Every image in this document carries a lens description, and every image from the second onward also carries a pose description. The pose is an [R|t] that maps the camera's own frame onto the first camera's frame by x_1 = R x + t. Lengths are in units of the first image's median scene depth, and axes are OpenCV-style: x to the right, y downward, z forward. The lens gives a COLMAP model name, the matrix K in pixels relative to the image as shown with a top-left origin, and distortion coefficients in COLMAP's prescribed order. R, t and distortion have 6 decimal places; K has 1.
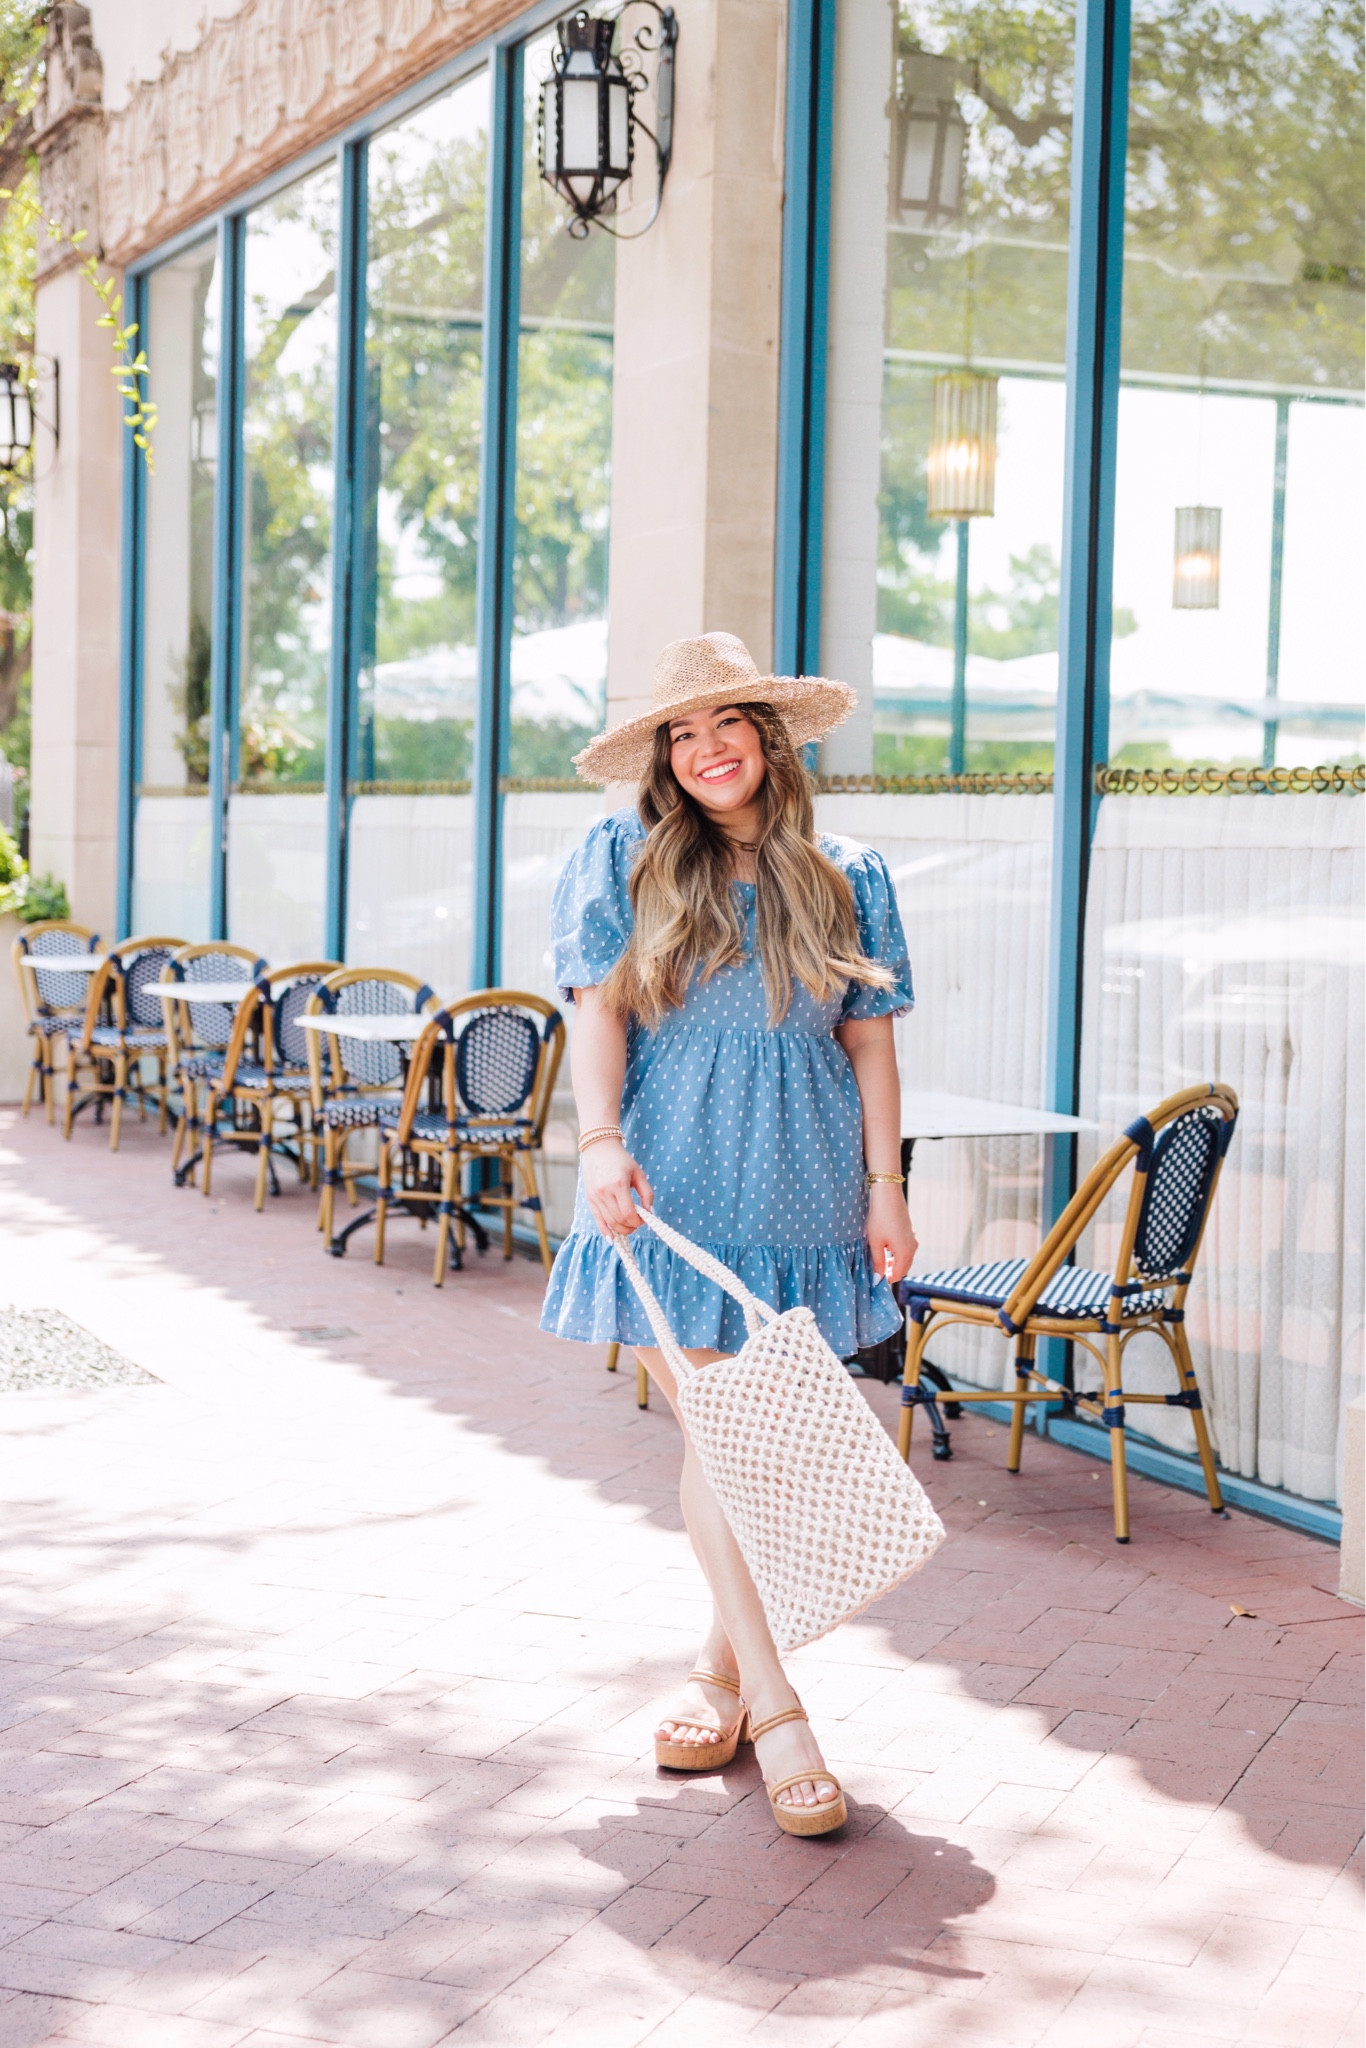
lens RADIAL K [[3123.4, 0, 683.0], [0, 3123.4, 1024.0], [0, 0, 1]] dist [-0.008081, -0.130004]
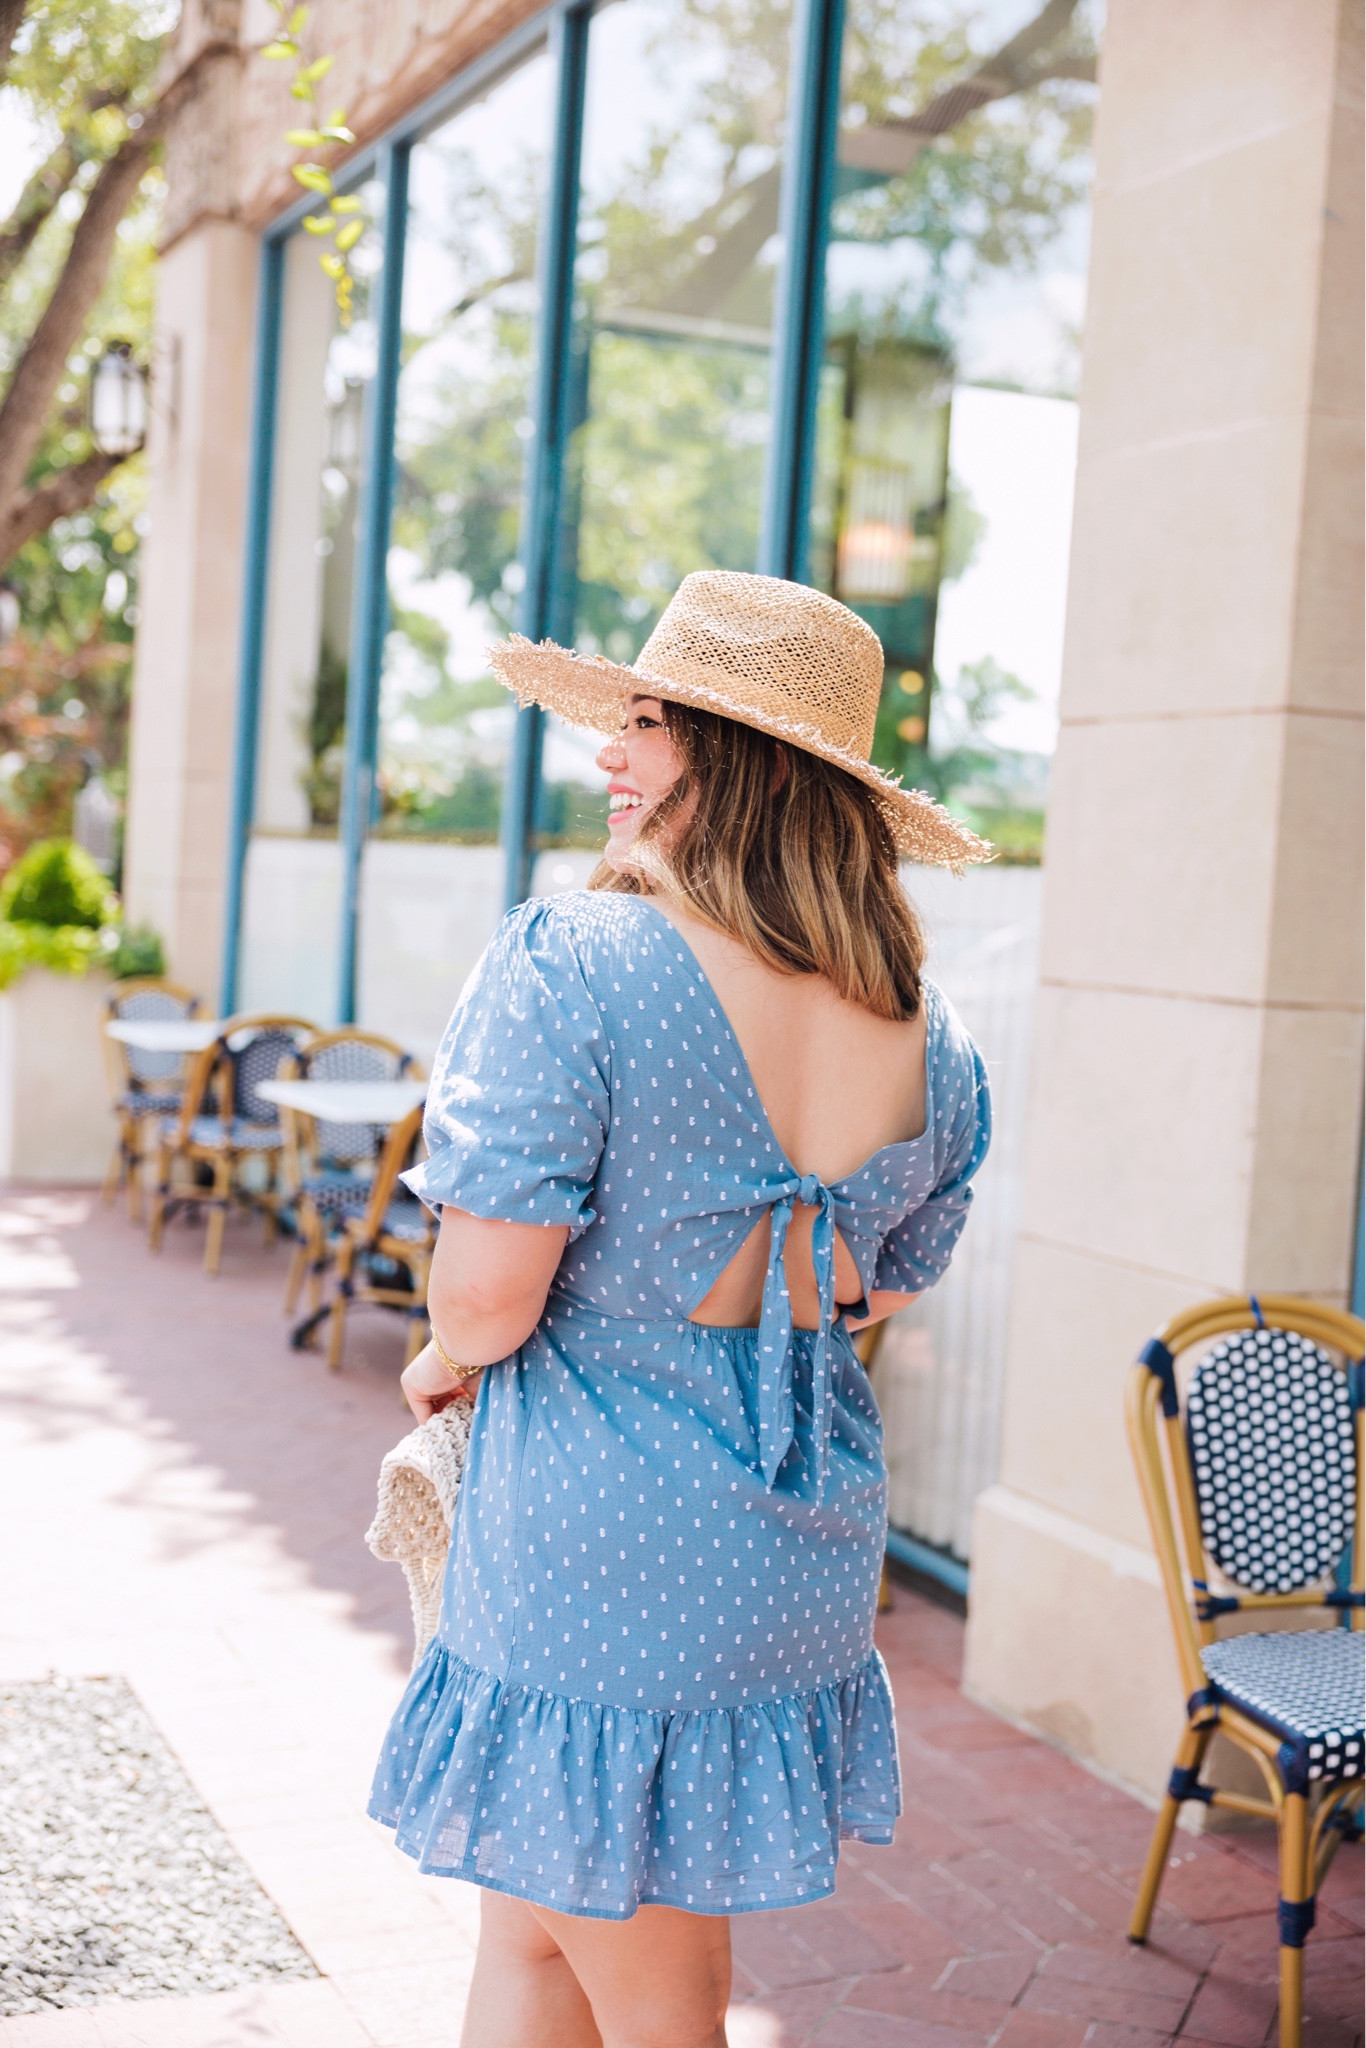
lens RADIAL K [[2463.7, 0, 683.0], [0, 2463.7, 1024.0], [0, 0, 1]] dist [-0.033384, 0.020398]
pose [[0.999151, 0.038443, 0.014802, -0.066124], [-0.038405, 0.999258, -0.002821, -0.025459], [-0.014899, 0.002251, 0.999886, 0.330847]]
